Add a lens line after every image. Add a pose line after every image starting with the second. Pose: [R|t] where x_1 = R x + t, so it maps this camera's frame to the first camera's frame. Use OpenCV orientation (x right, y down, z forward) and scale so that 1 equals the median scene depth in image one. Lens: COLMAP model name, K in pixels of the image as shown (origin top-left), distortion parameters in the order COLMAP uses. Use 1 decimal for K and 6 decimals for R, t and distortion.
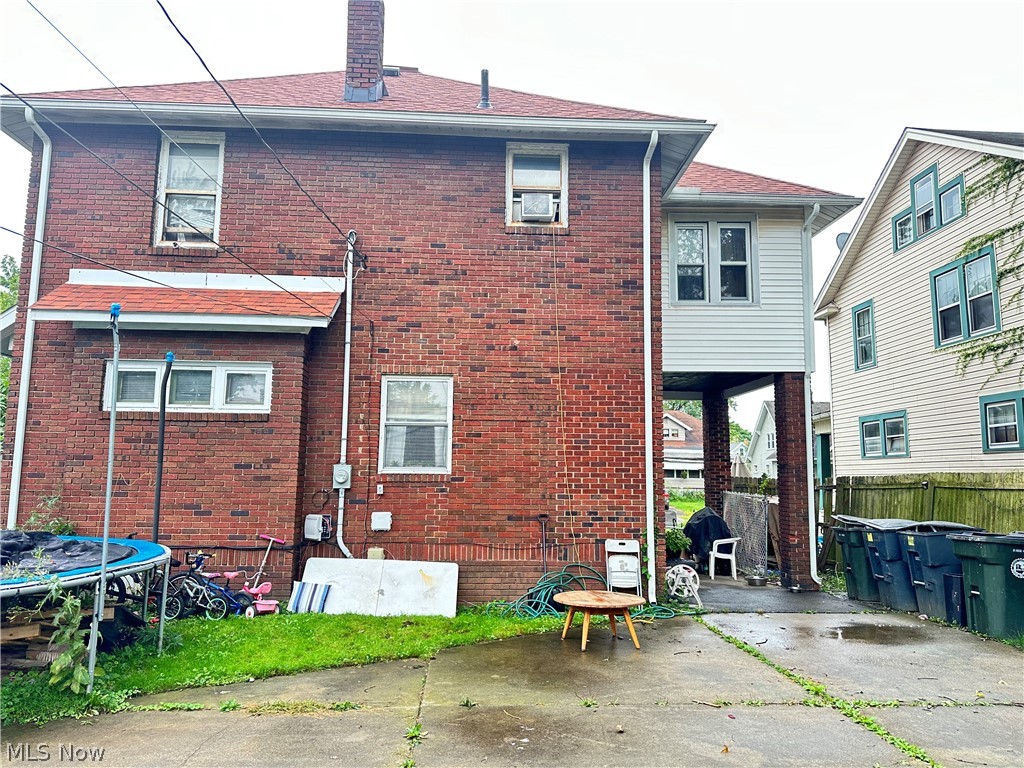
lens RADIAL K [[725.7, 0, 512.4], [0, 725.7, 388.2], [0, 0, 1]] dist [0.120765, -0.125555]
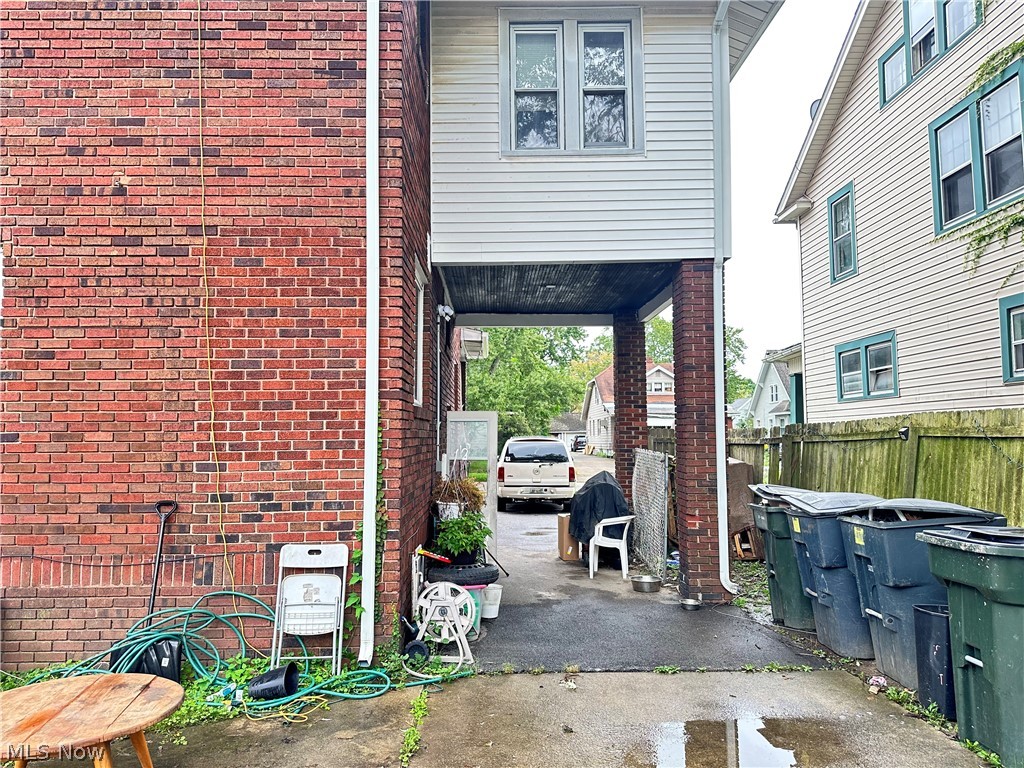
lens RADIAL K [[698.2, 0, 512.2], [0, 698.2, 388.3], [0, 0, 1]] dist [0.092026, -0.097808]
pose [[0.998773, -0.017343, -0.046396, 0.312019], [0.019669, 0.998547, 0.050169, 0.068570], [0.045459, -0.051020, 0.997662, 0.484791]]
